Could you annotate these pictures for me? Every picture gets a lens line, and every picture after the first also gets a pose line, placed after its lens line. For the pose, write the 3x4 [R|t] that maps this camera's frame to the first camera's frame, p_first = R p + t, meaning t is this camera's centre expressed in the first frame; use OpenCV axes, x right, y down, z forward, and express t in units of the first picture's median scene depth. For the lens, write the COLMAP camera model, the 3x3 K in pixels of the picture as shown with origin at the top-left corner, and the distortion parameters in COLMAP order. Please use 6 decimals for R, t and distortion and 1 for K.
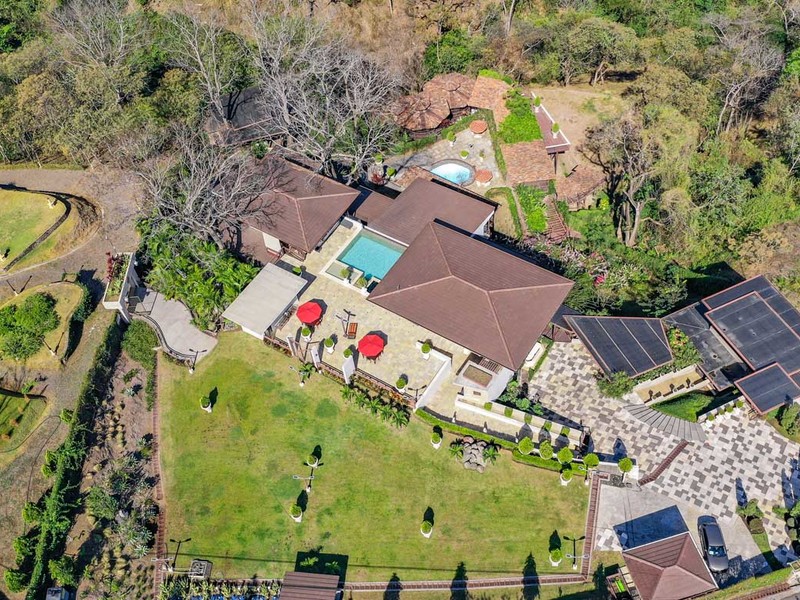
lens RADIAL K [[870.6, 0, 415.6], [0, 870.6, 379.1], [0, 0, 1]] dist [0.016476, 0.024051]
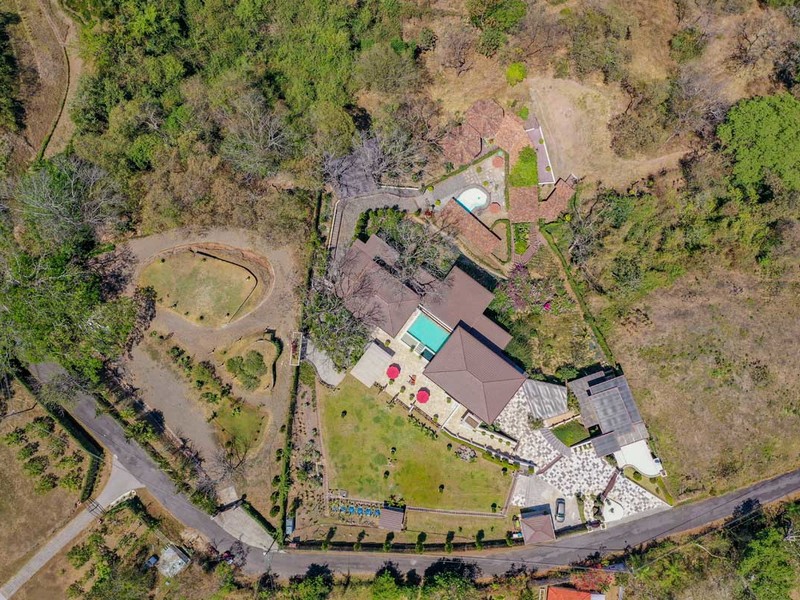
lens RADIAL K [[704.2, 0, 410.6], [0, 704.2, 273.3], [0, 0, 1]] dist [0.284268, -0.369181]
pose [[0.996410, 0.074462, 0.040271, -0.171459], [-0.083367, 0.780474, 0.619605, -1.333898], [0.014706, -0.620738, 0.783880, -0.143325]]
